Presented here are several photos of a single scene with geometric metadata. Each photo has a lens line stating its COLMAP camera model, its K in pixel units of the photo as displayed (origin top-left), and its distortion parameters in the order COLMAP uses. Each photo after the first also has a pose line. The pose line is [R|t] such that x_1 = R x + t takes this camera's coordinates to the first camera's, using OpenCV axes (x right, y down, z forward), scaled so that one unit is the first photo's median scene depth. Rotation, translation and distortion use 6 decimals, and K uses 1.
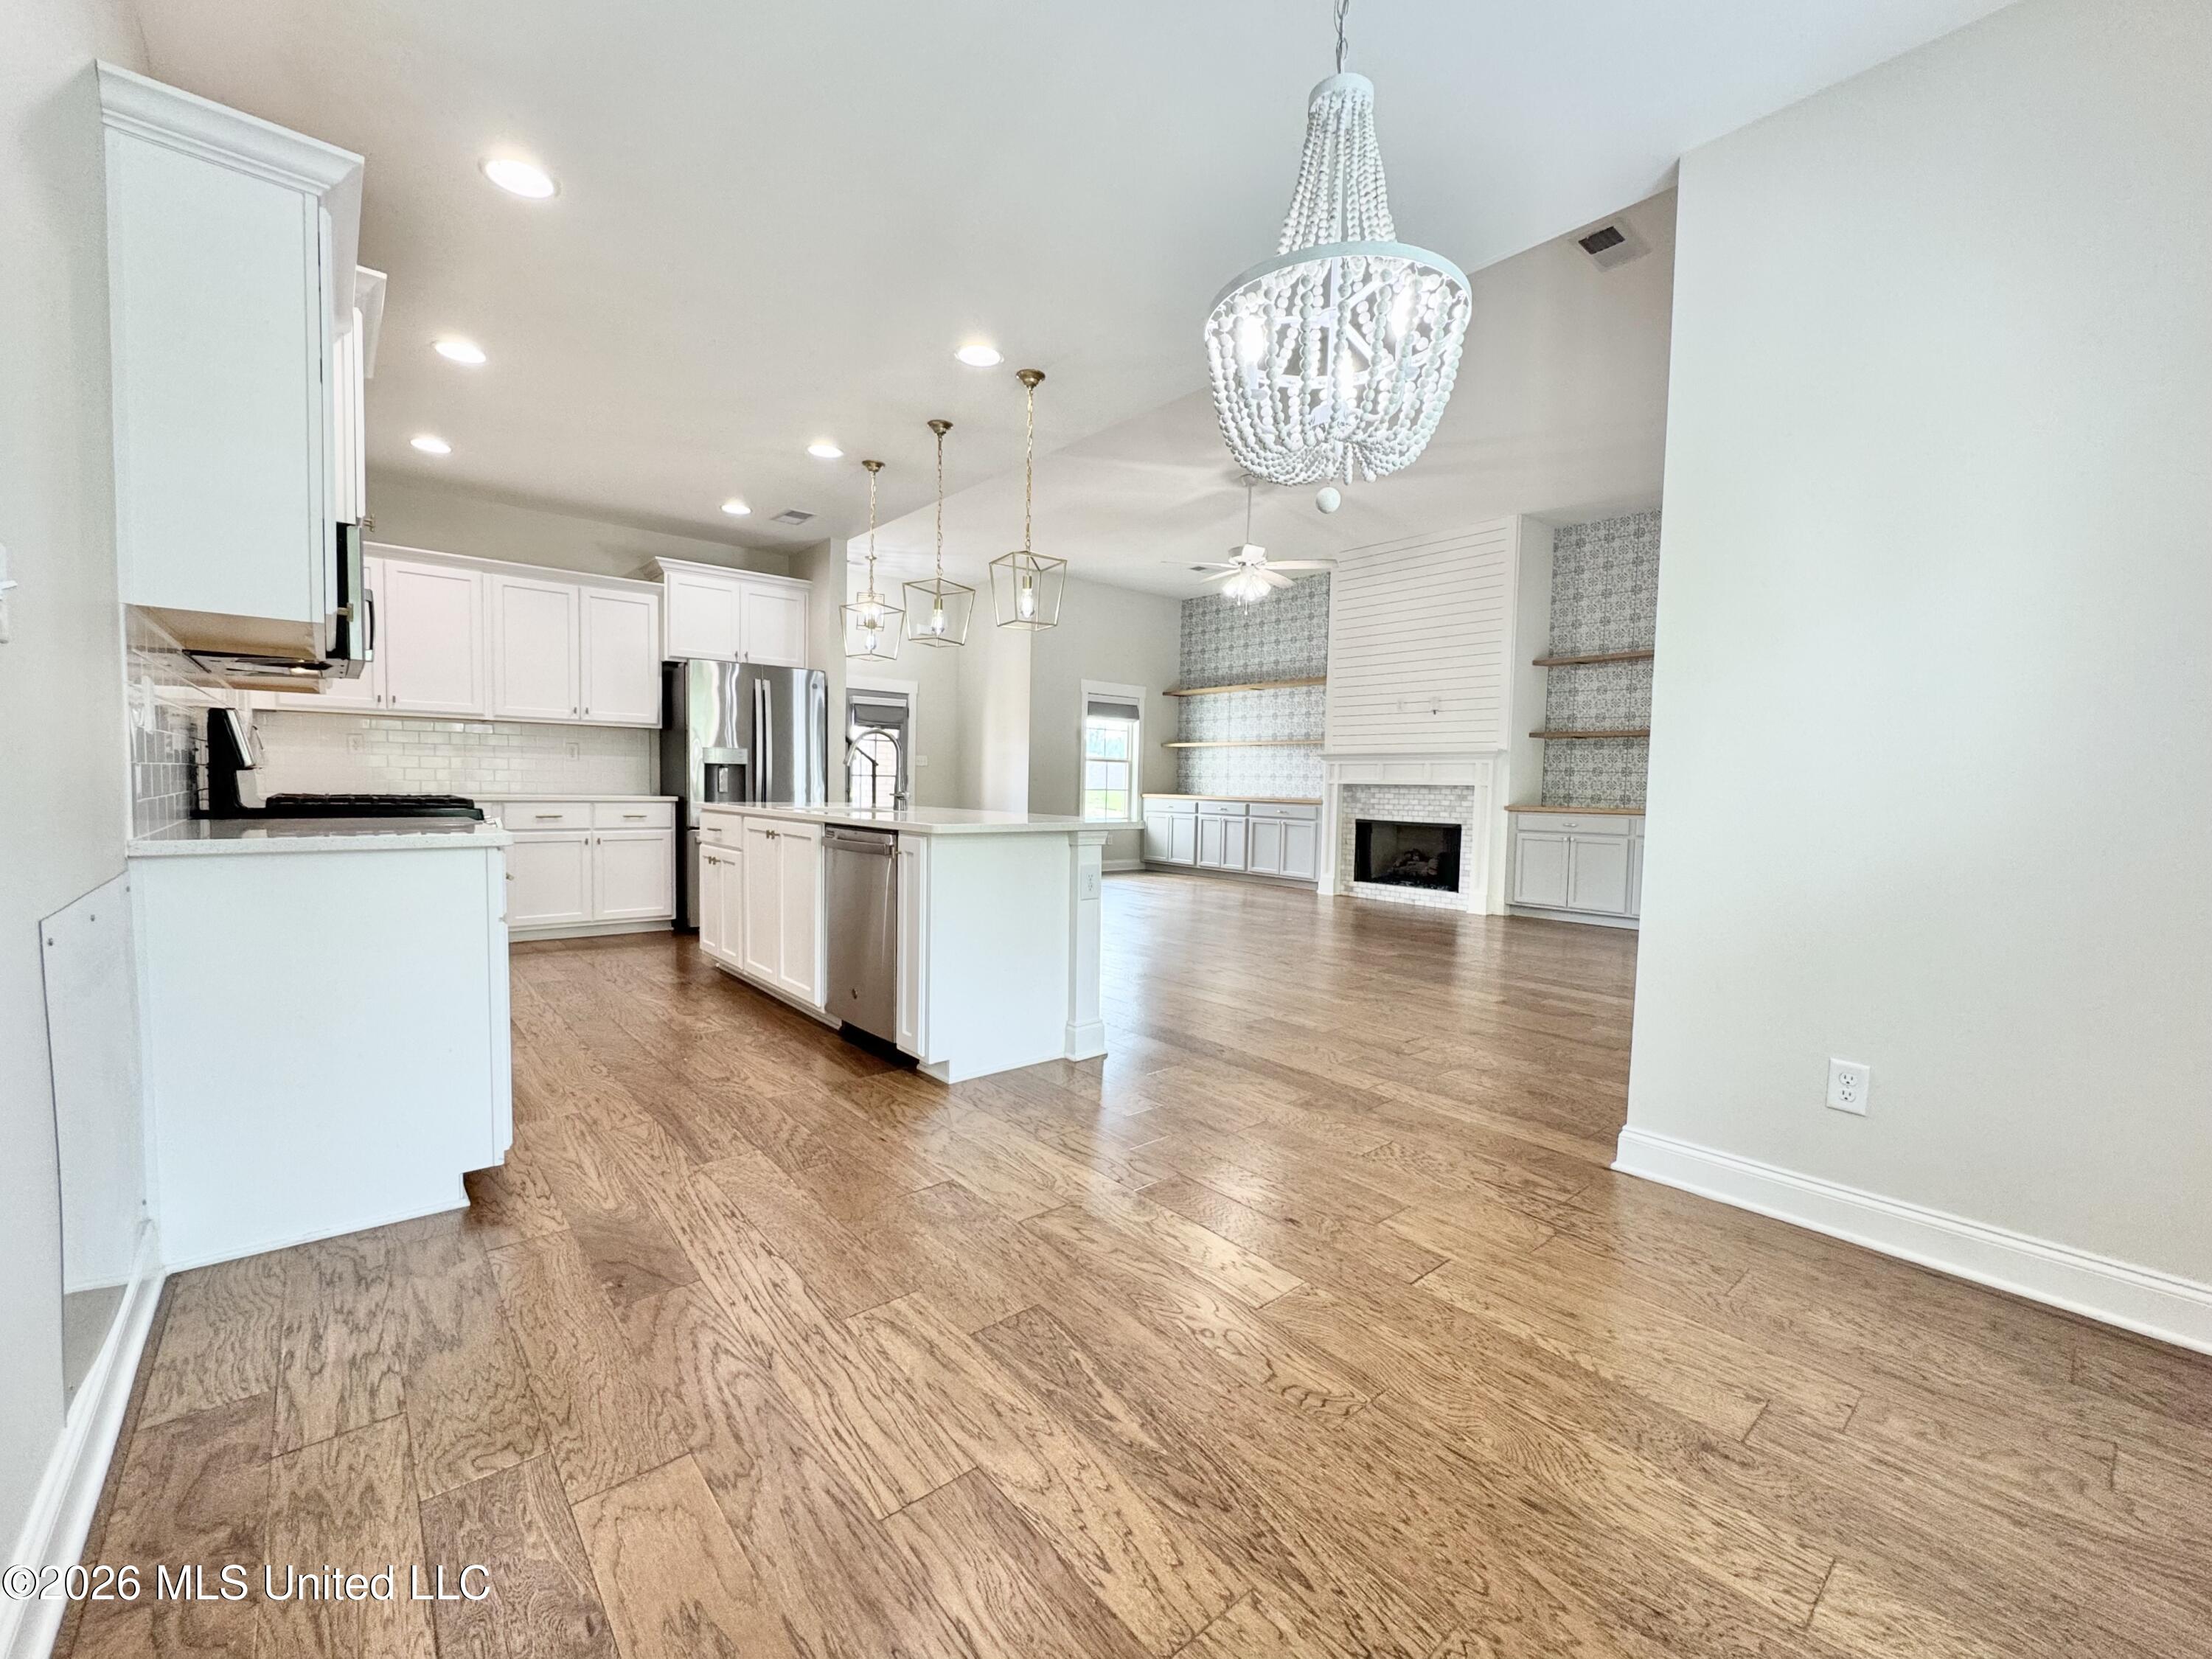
lens RADIAL K [[914.0, 0, 1110.0], [0, 914.0, 831.9], [0, 0, 1]] dist [-0.003214, -0.000348]
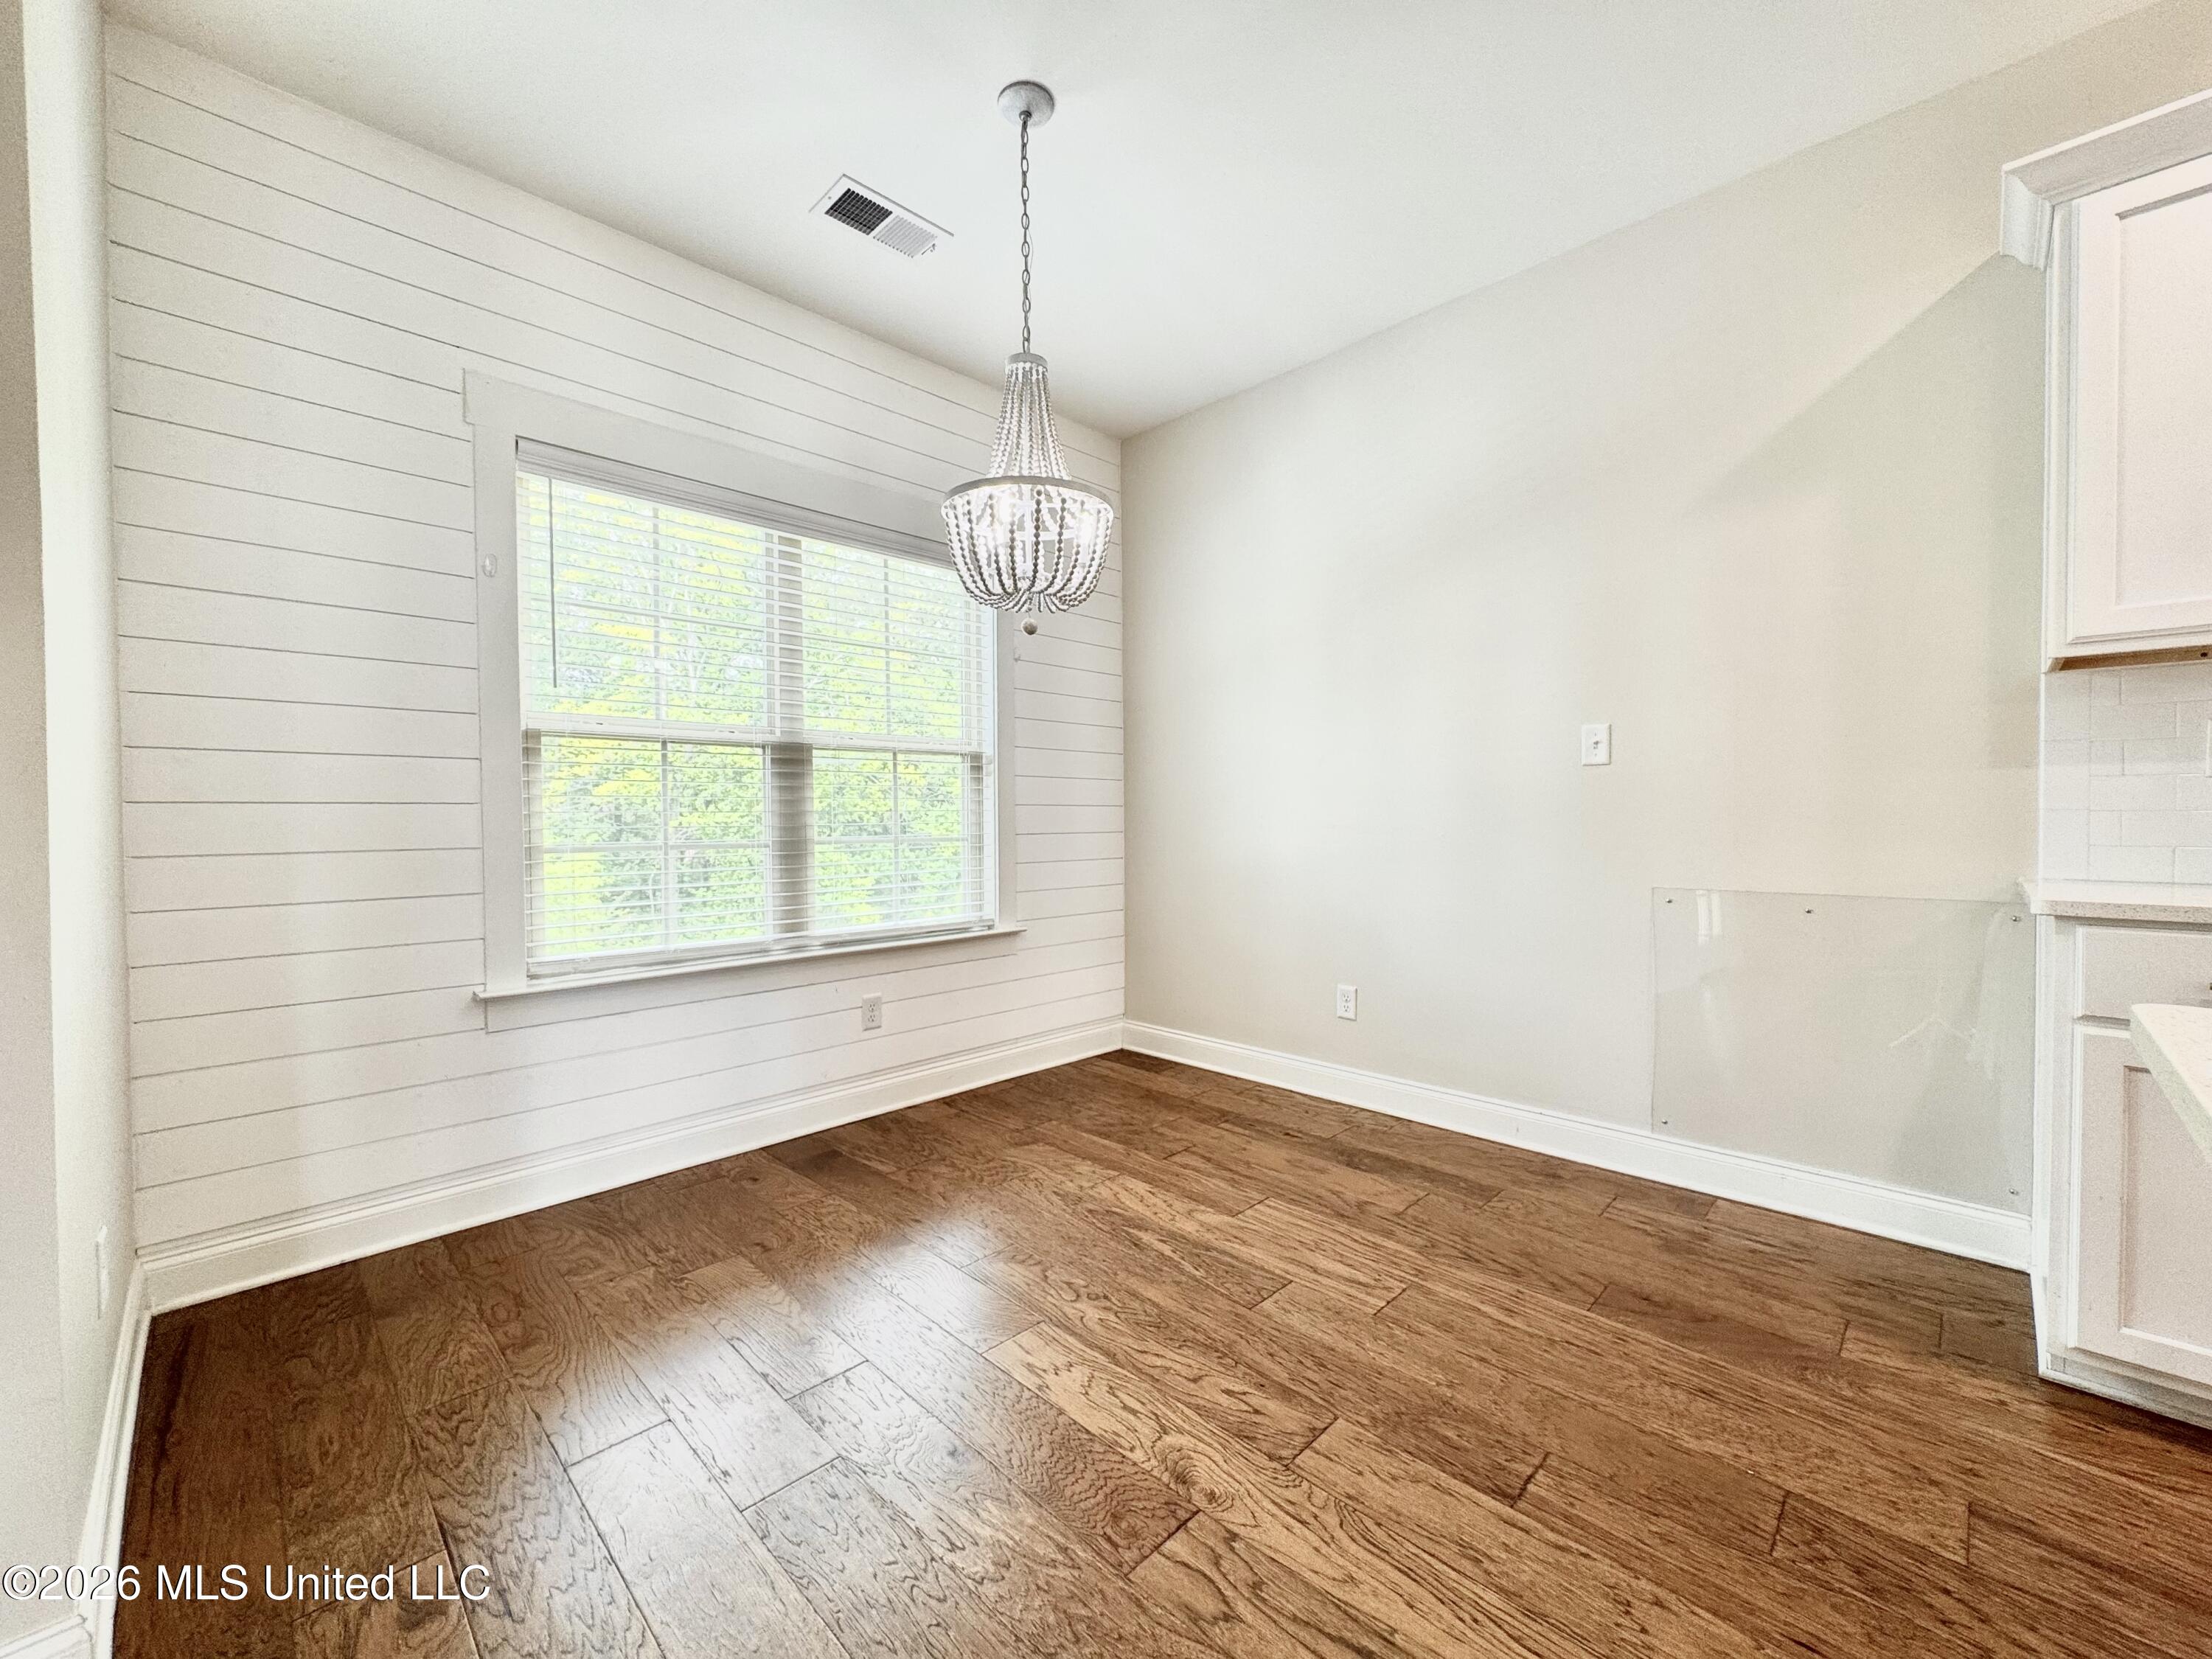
lens RADIAL K [[883.9, 0, 1110.0], [0, 883.9, 831.3], [0, 0, 1]] dist [-0.002753, -0.000223]
pose [[-0.996786, -0.012350, -0.079153, 0.041451], [-0.018094, 0.997221, 0.072270, -0.025870], [0.078041, 0.073470, -0.994239, 0.473305]]
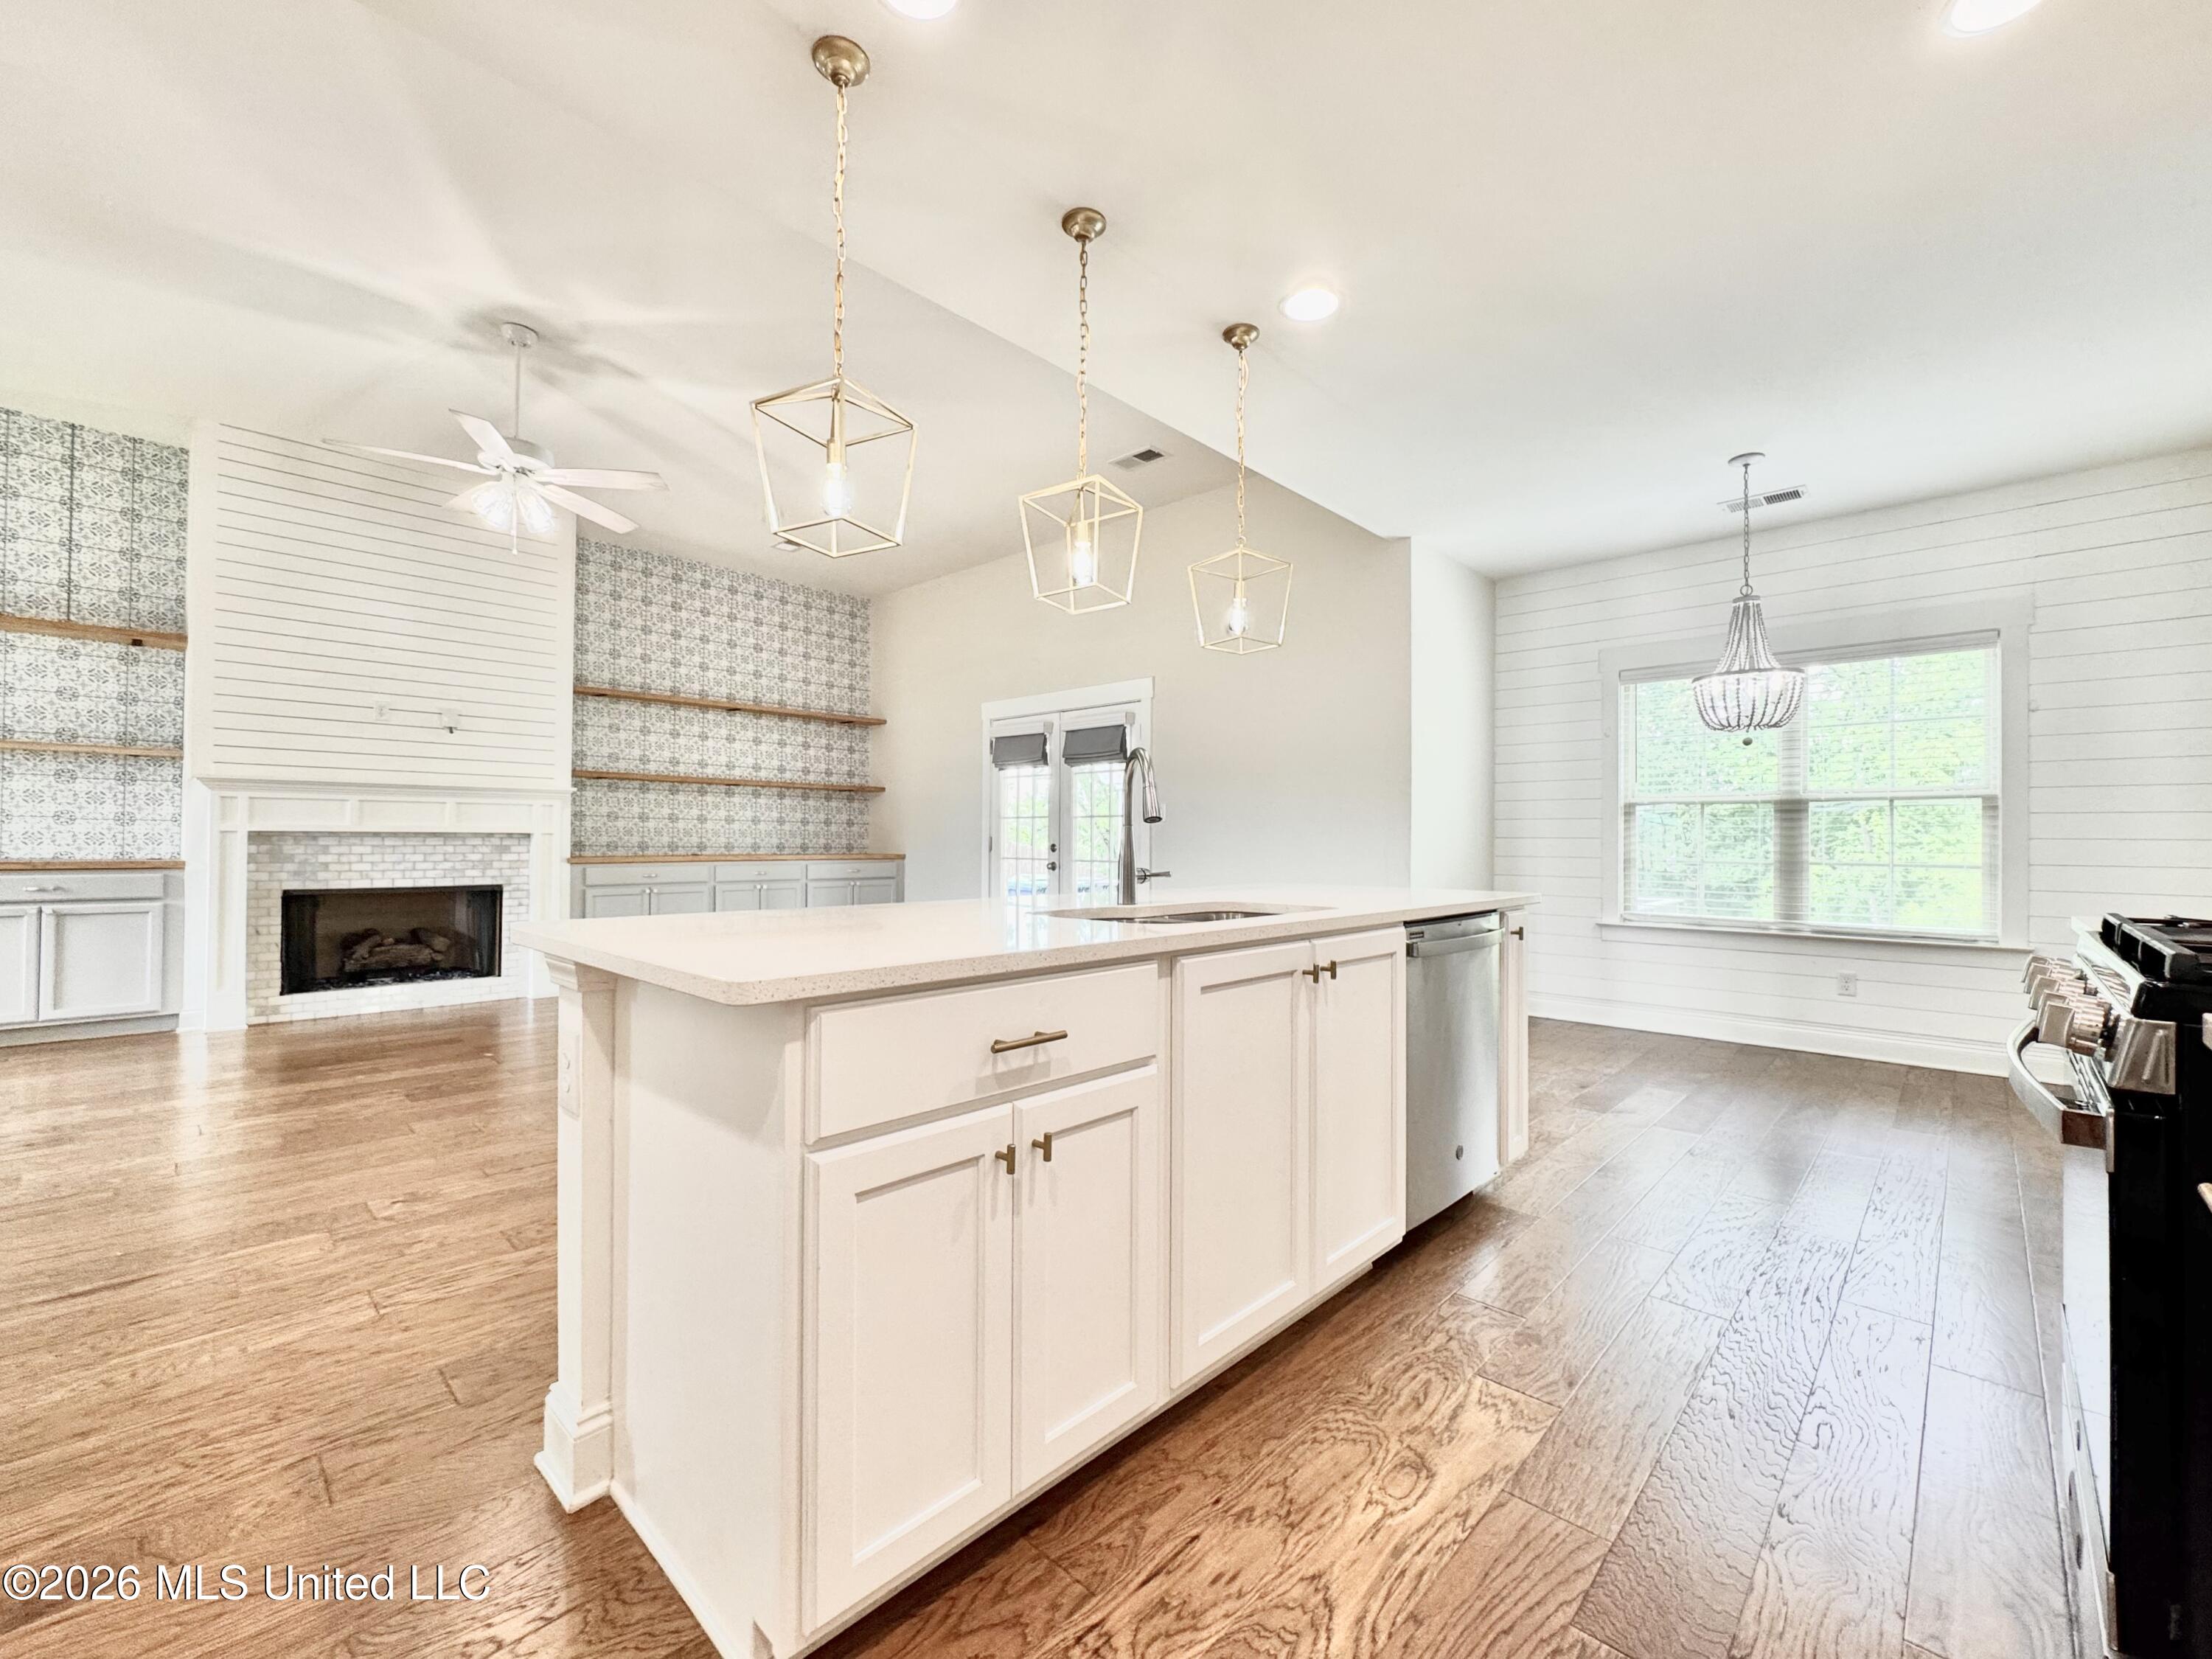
lens RADIAL K [[914.0, 0, 1110.0], [0, 914.0, 831.9], [0, 0, 1]] dist [-0.003214, -0.000348]
pose [[-0.101047, -0.010178, 0.994830, -0.432398], [0.045030, 0.998876, 0.014793, -0.042019], [-0.993862, 0.046292, -0.100475, 0.604541]]
